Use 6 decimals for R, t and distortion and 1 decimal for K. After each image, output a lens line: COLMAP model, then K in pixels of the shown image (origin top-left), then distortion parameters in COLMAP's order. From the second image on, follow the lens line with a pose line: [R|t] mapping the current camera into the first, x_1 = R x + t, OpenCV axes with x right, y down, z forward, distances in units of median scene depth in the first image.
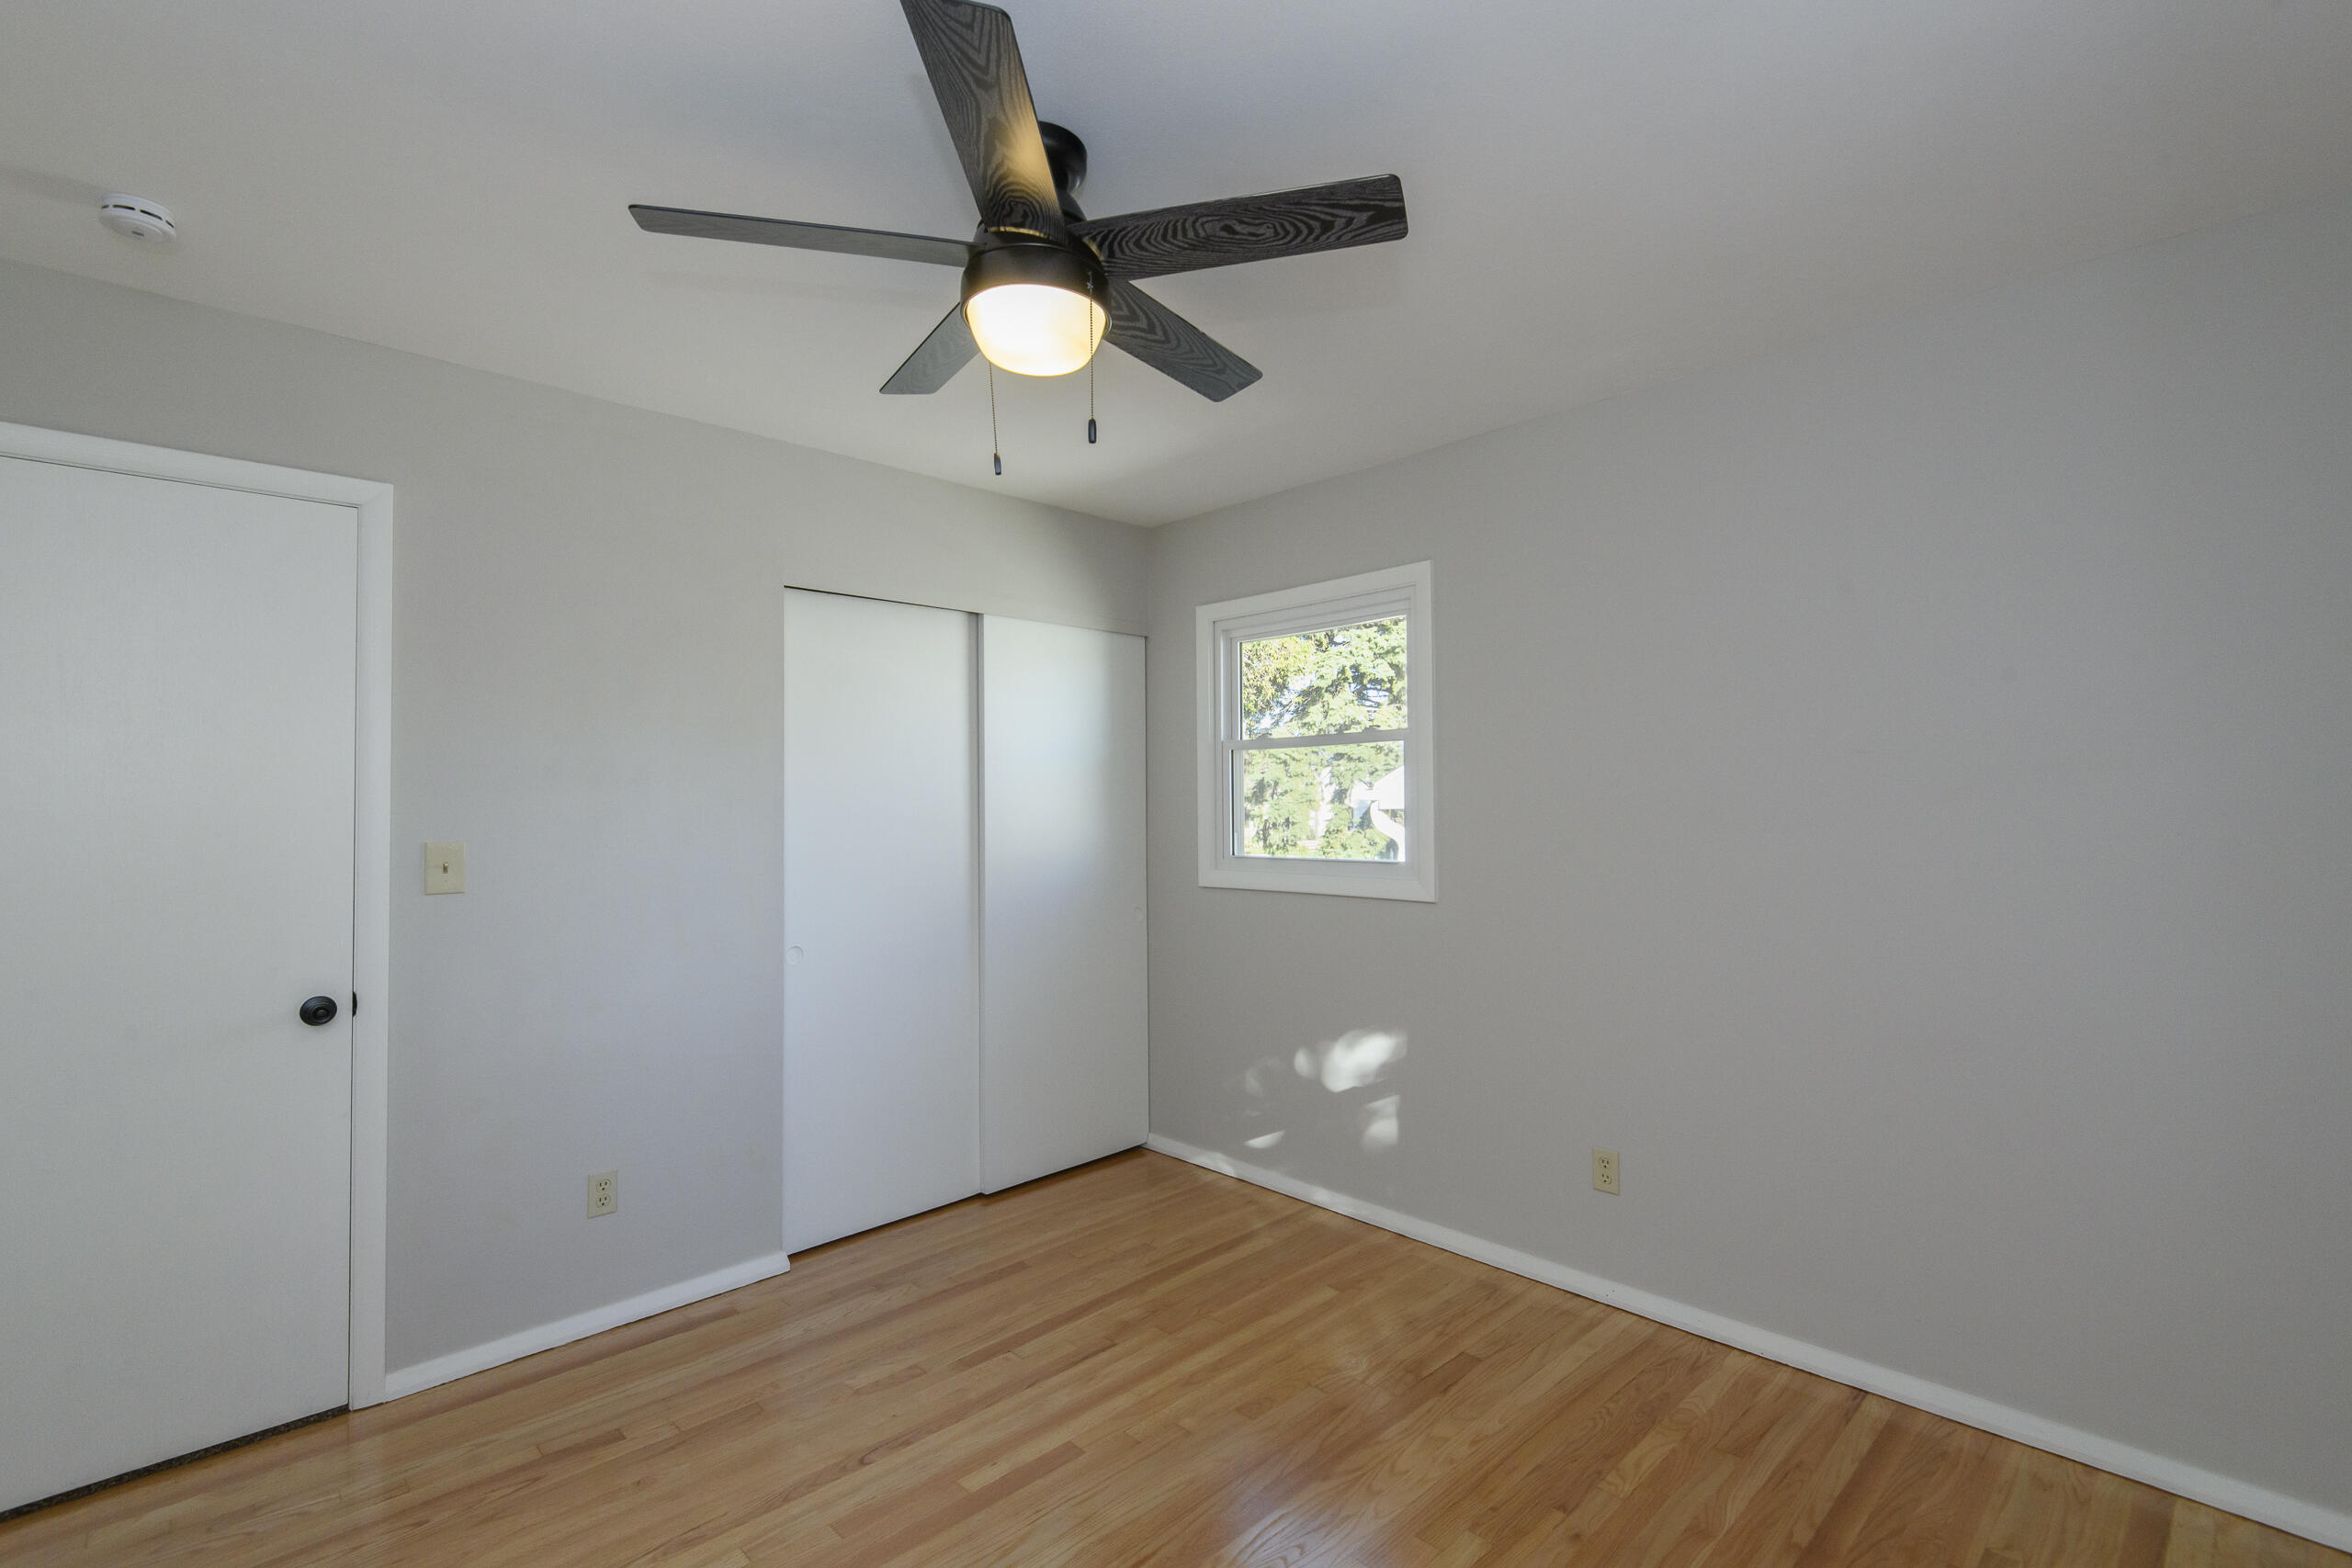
lens RADIAL K [[1076.7, 0, 1191.9], [0, 1076.7, 776.9], [0, 0, 1]] dist [0.002691, -0.000352]
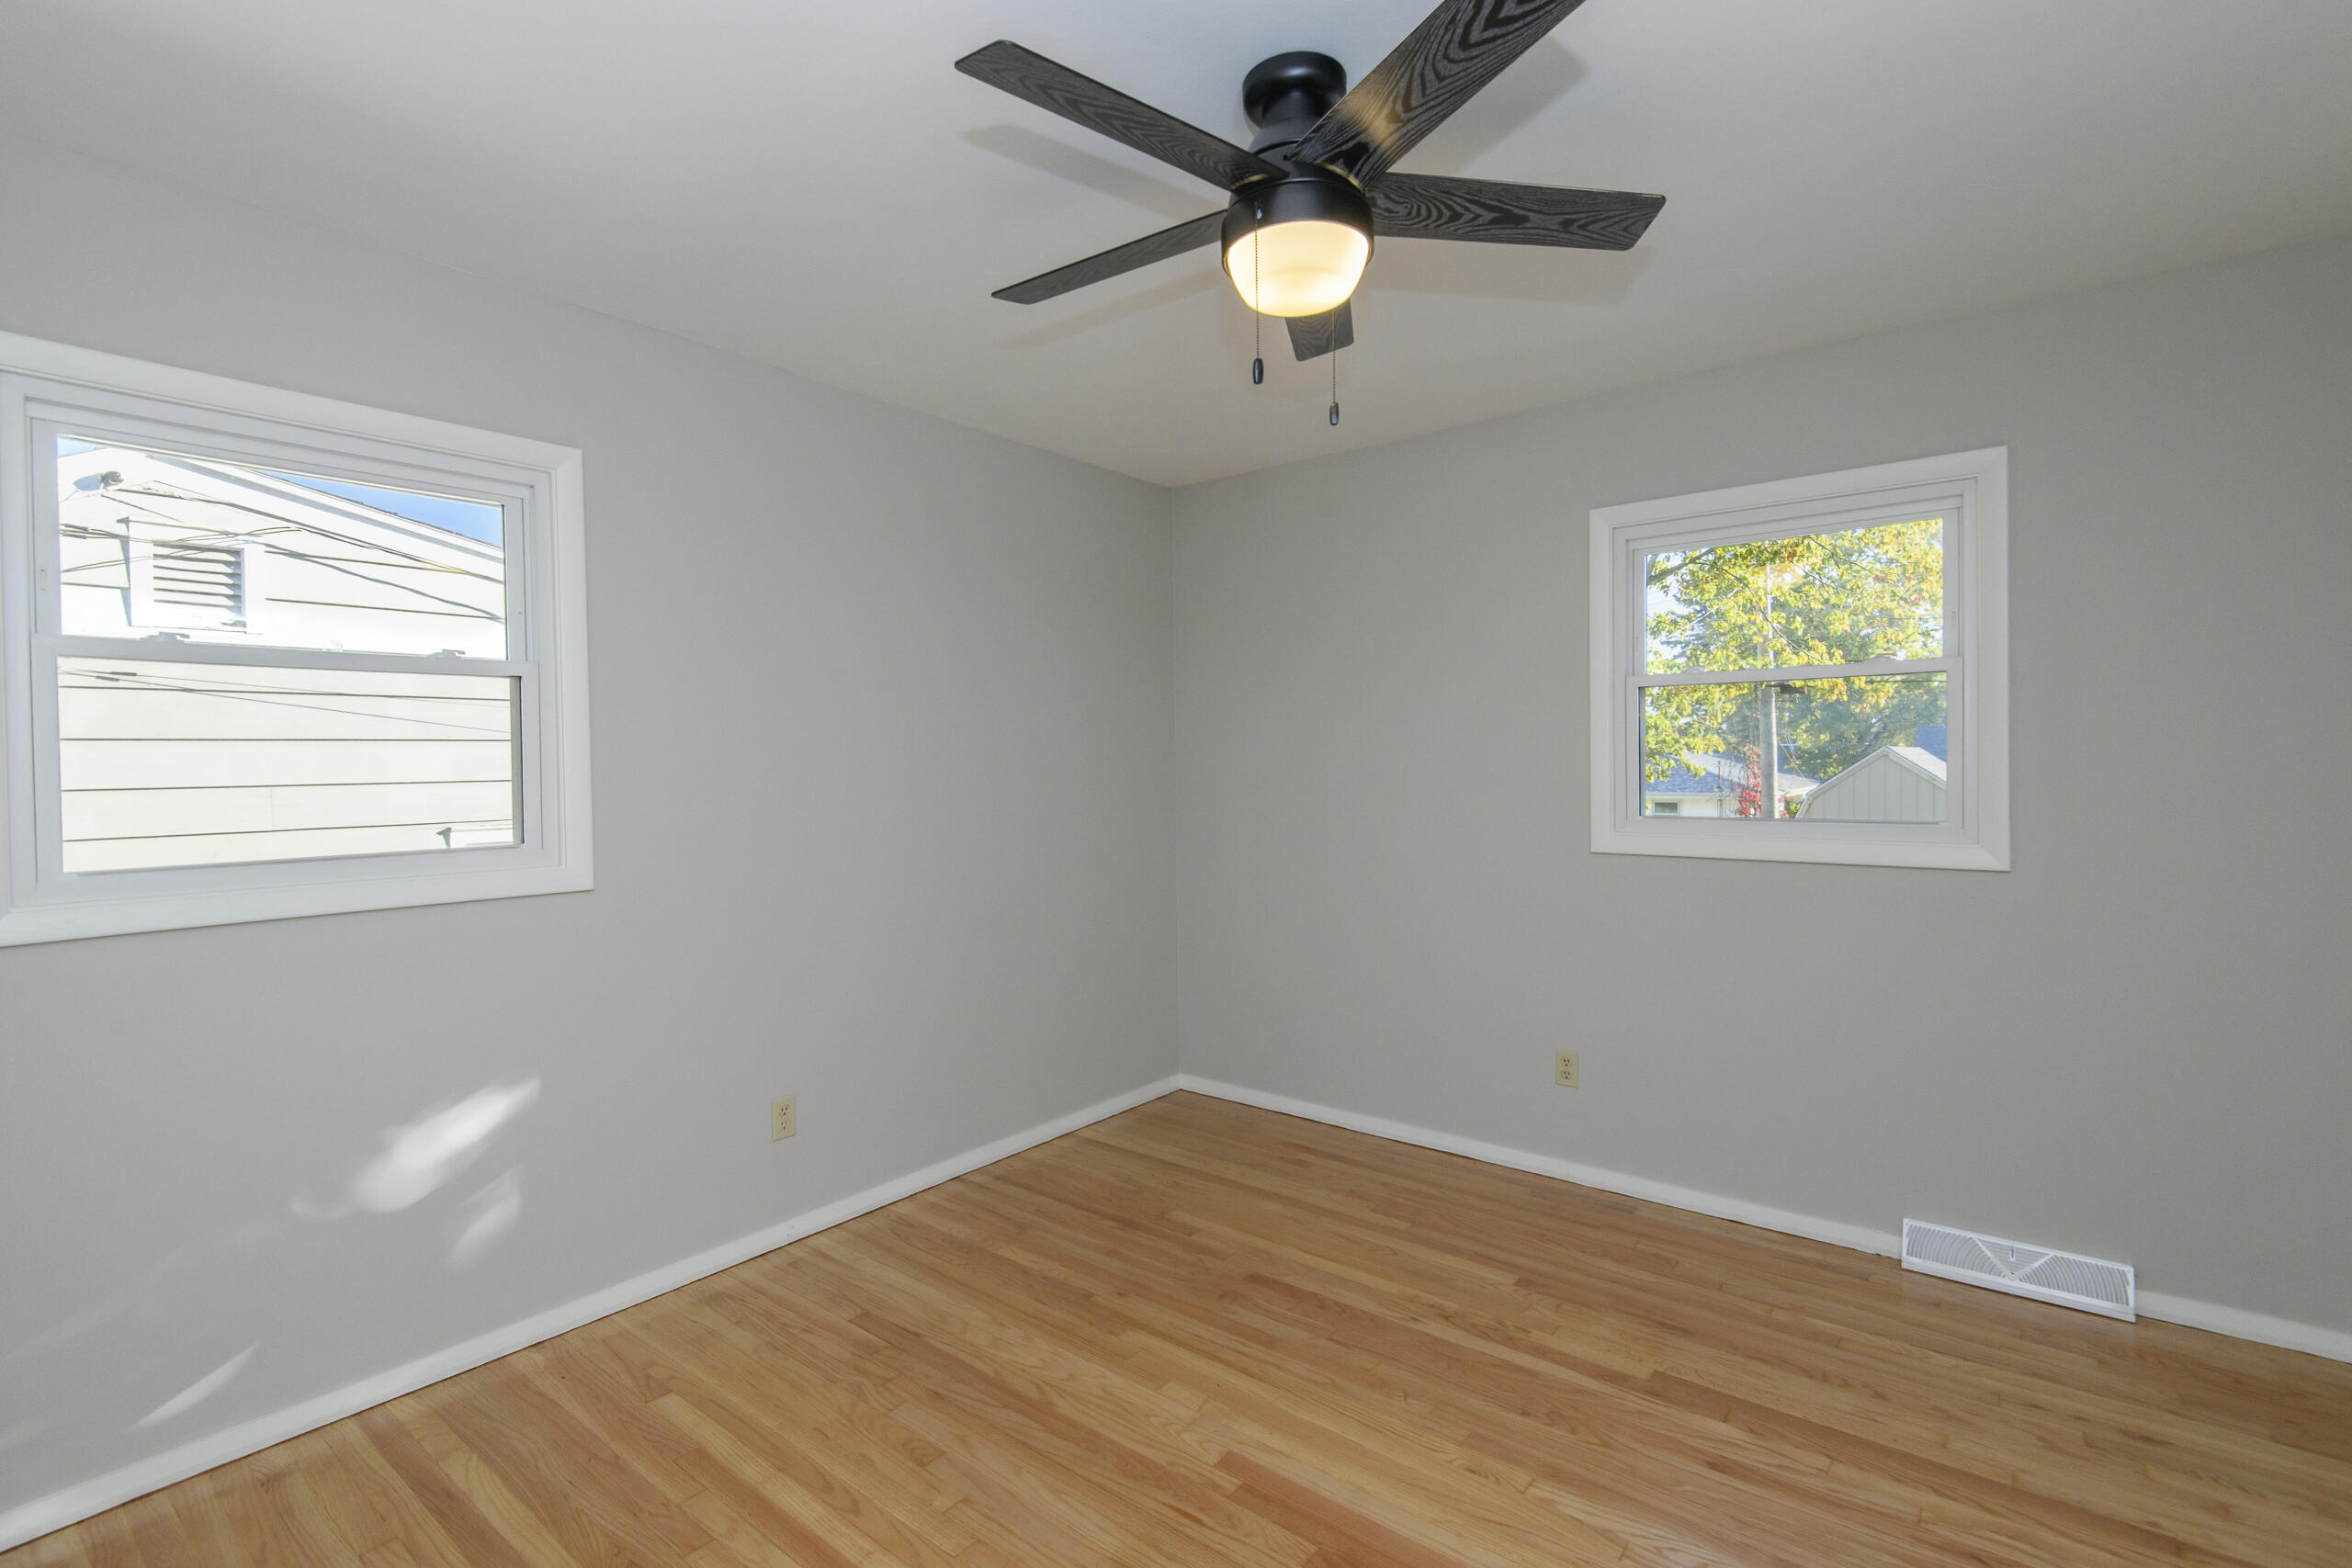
lens RADIAL K [[1076.7, 0, 1187.1], [0, 1076.7, 780.6], [0, 0, 1]] dist [0.002691, -0.000352]
pose [[-0.140215, -0.015407, 0.990001, -0.699416], [-0.024765, 0.999621, 0.012049, 0.016034], [-0.989811, -0.022828, -0.140543, 0.769613]]
